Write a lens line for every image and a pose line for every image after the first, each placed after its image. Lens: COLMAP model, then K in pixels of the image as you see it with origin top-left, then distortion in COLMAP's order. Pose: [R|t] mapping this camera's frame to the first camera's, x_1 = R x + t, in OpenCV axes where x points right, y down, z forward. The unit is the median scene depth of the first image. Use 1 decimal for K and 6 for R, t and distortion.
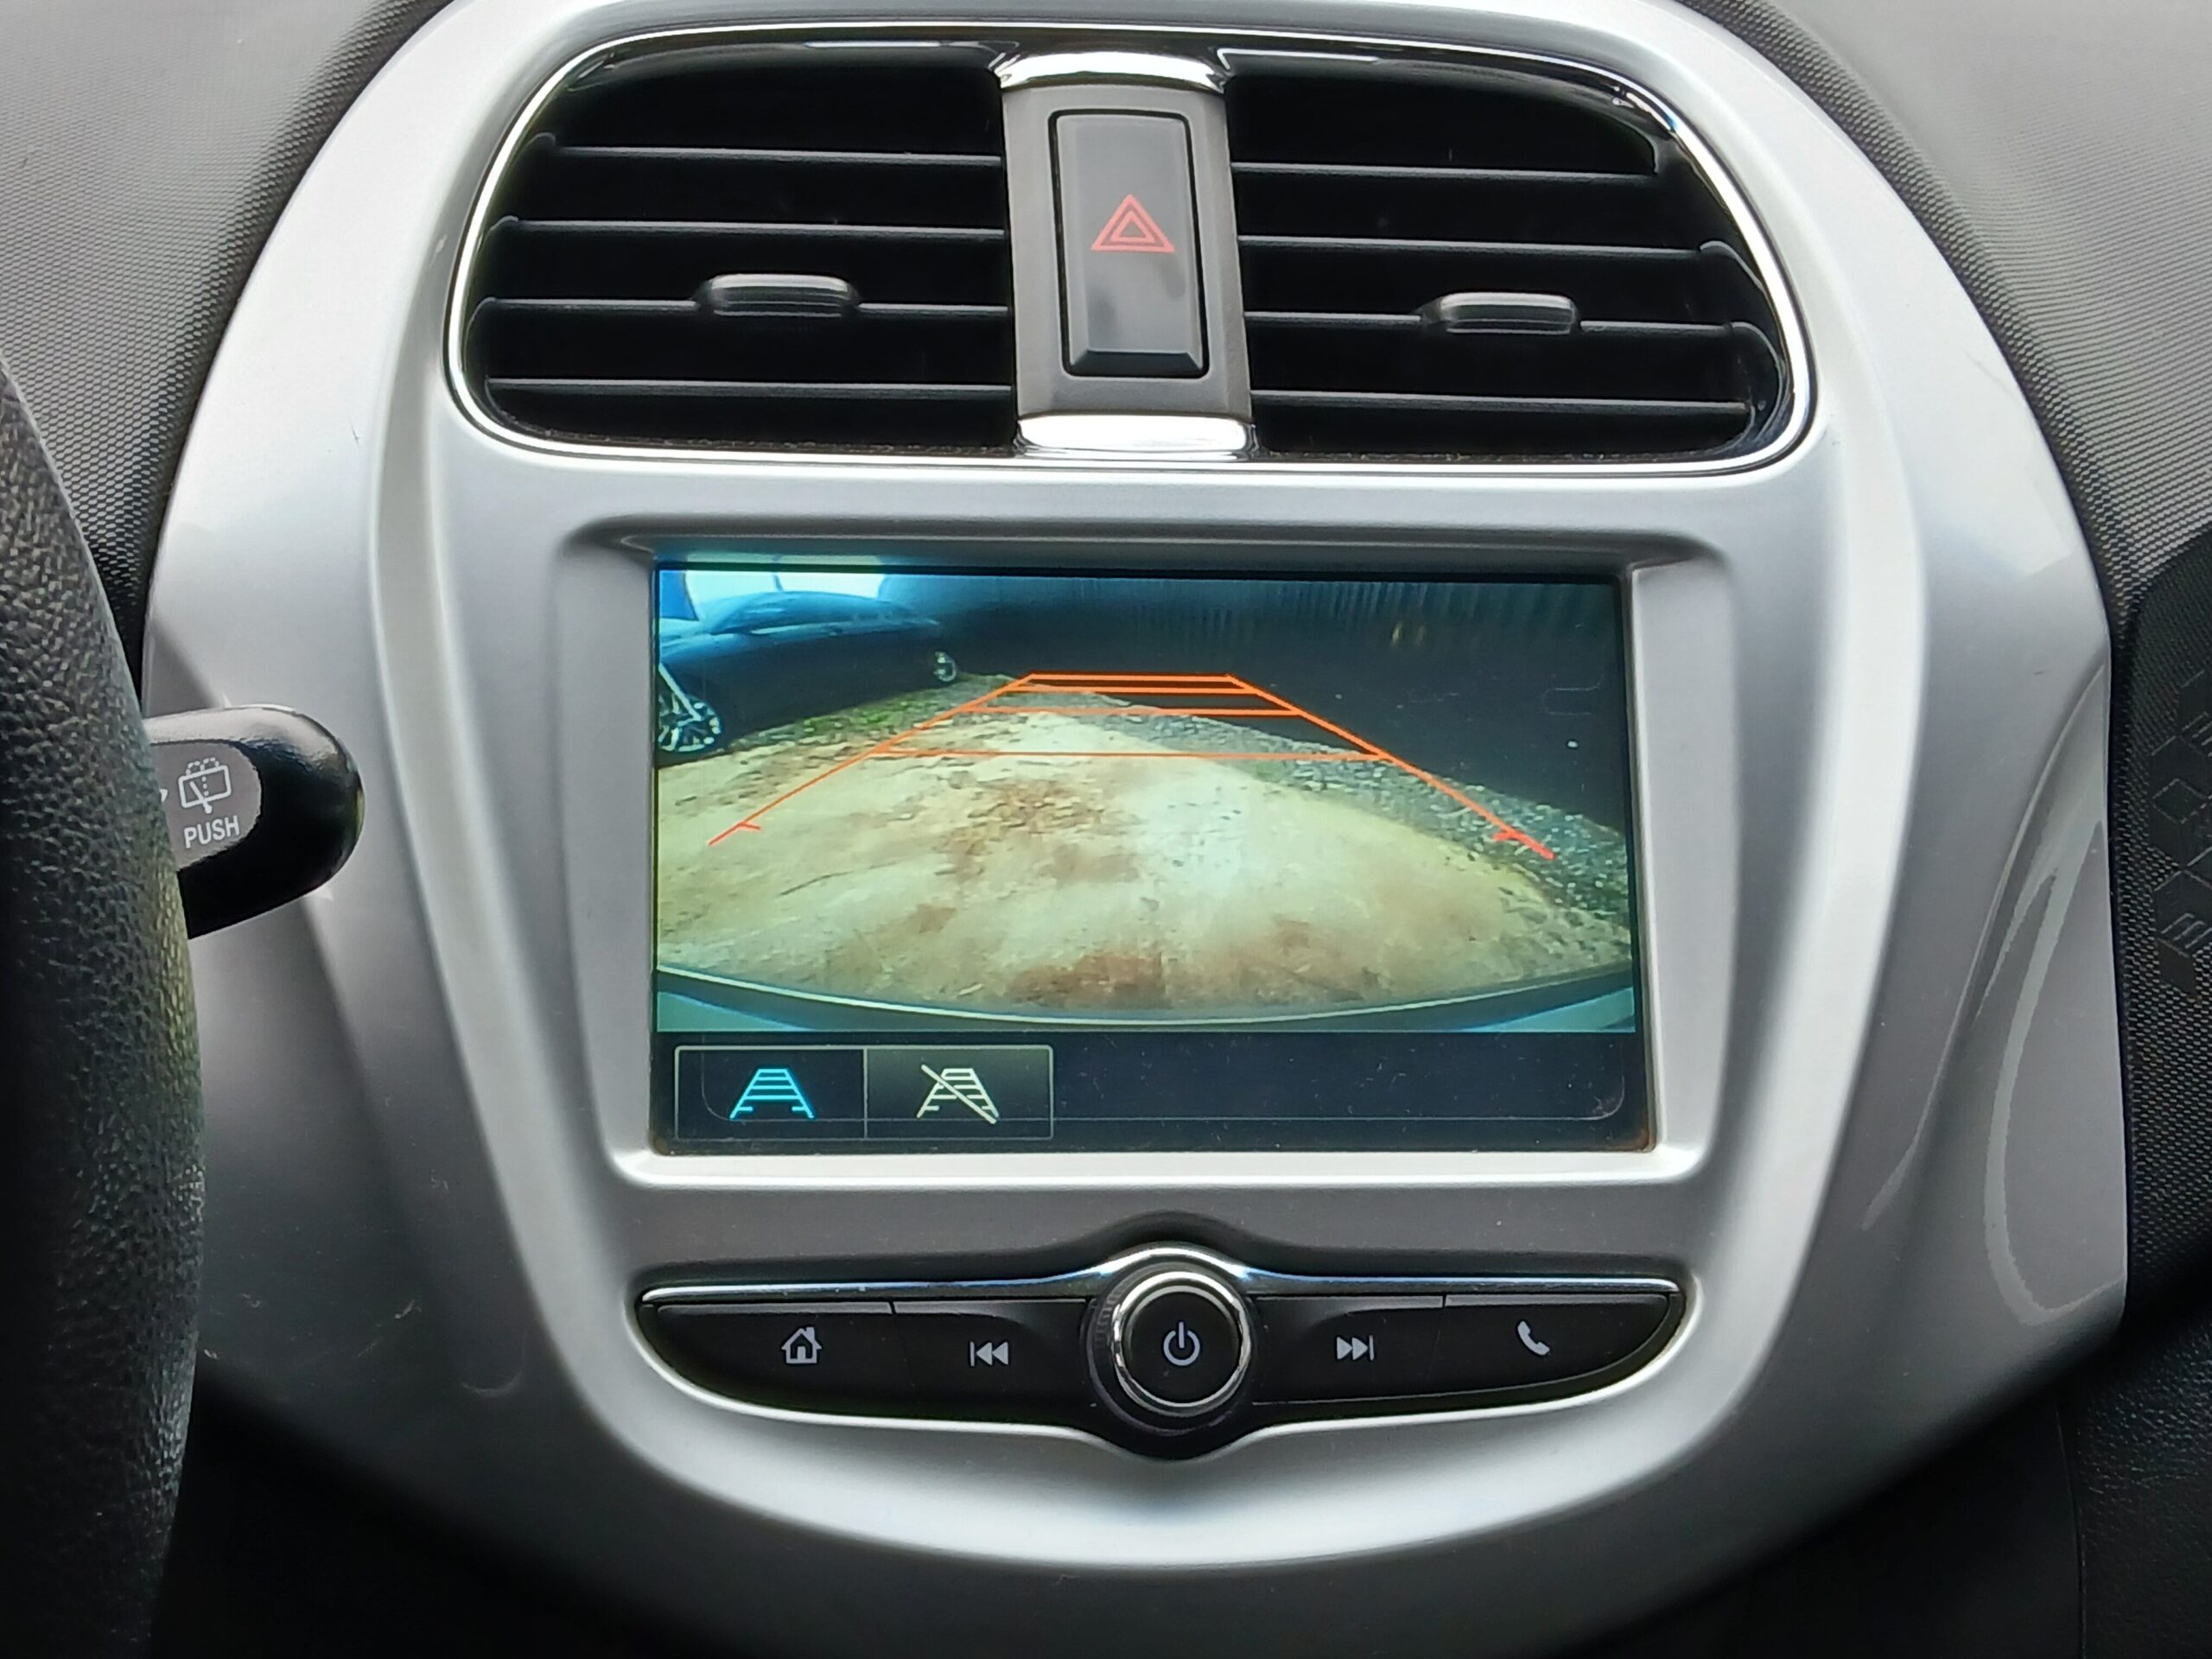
lens RADIAL K [[3278.9, 0, 1036.1], [0, 3278.9, 878.2], [0, 0, 1]] dist [0.180198, -0.683237]
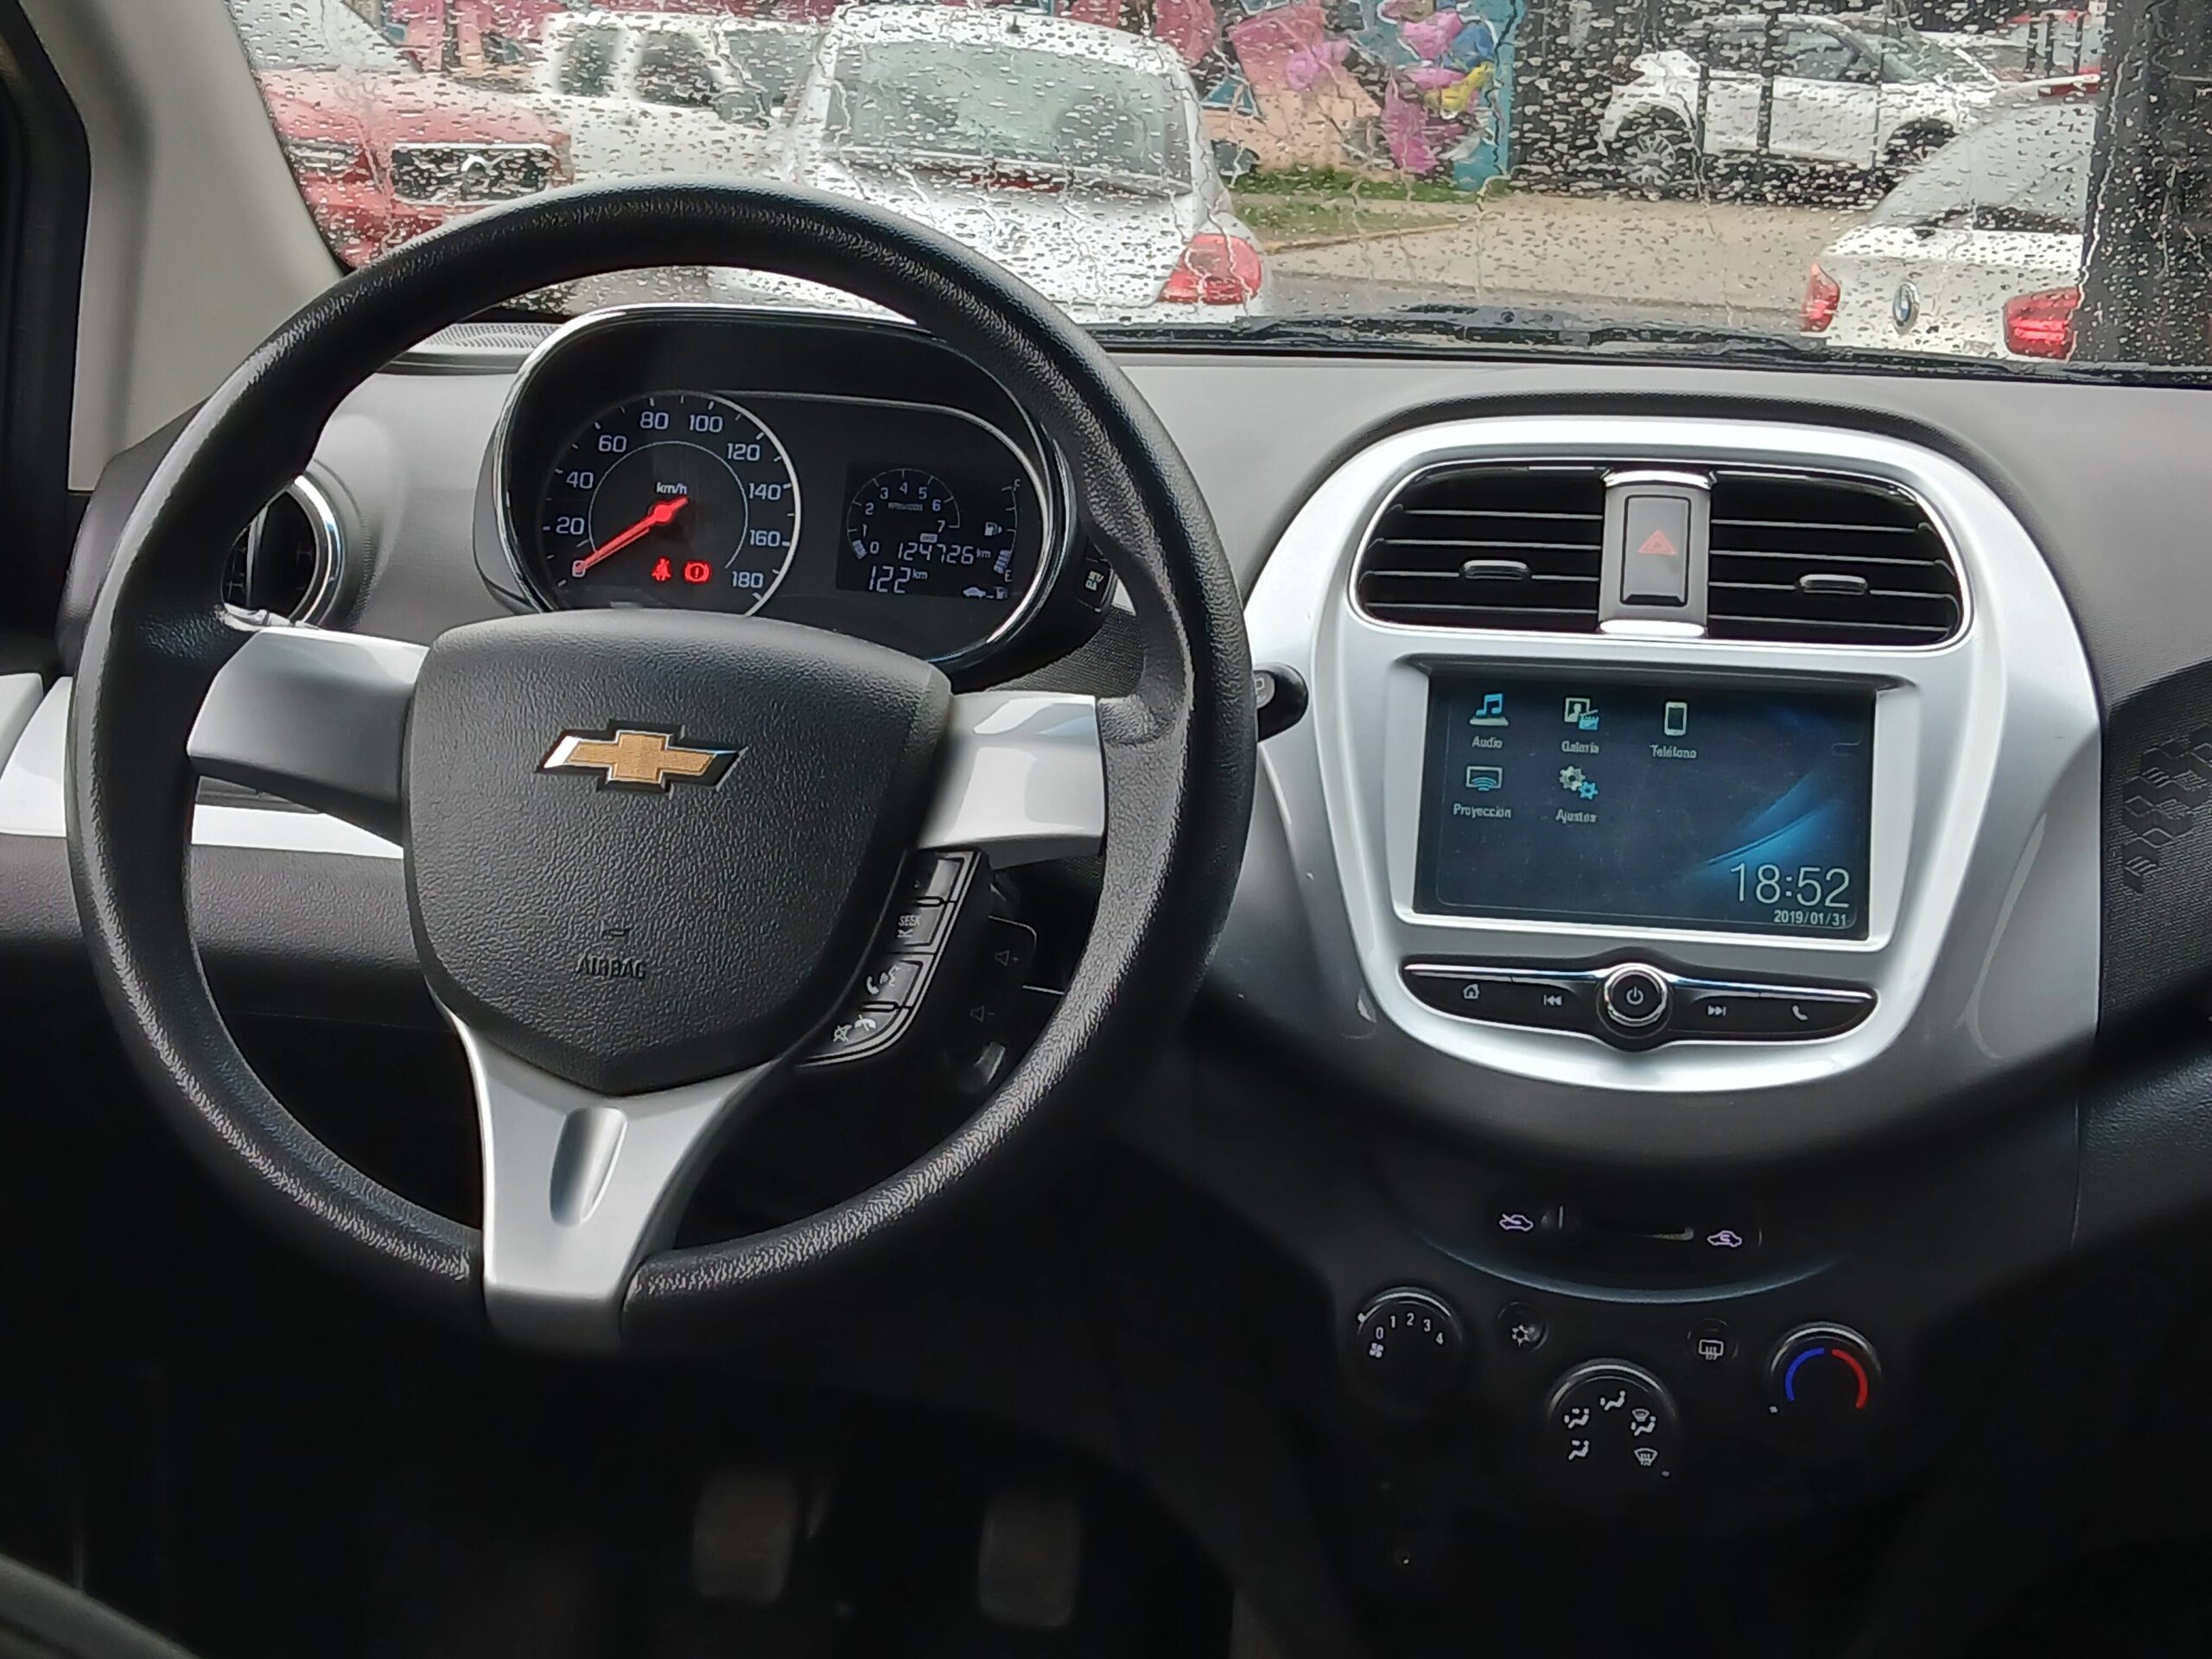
lens RADIAL K [[3278.9, 0, 1036.1], [0, 3278.9, 878.2], [0, 0, 1]] dist [0.180198, -0.683237]
pose [[0.963413, 0.034947, -0.265733, 0.232613], [-0.078504, 0.984774, -0.155106, 0.418313], [0.256266, 0.170292, 0.951487, -1.234275]]
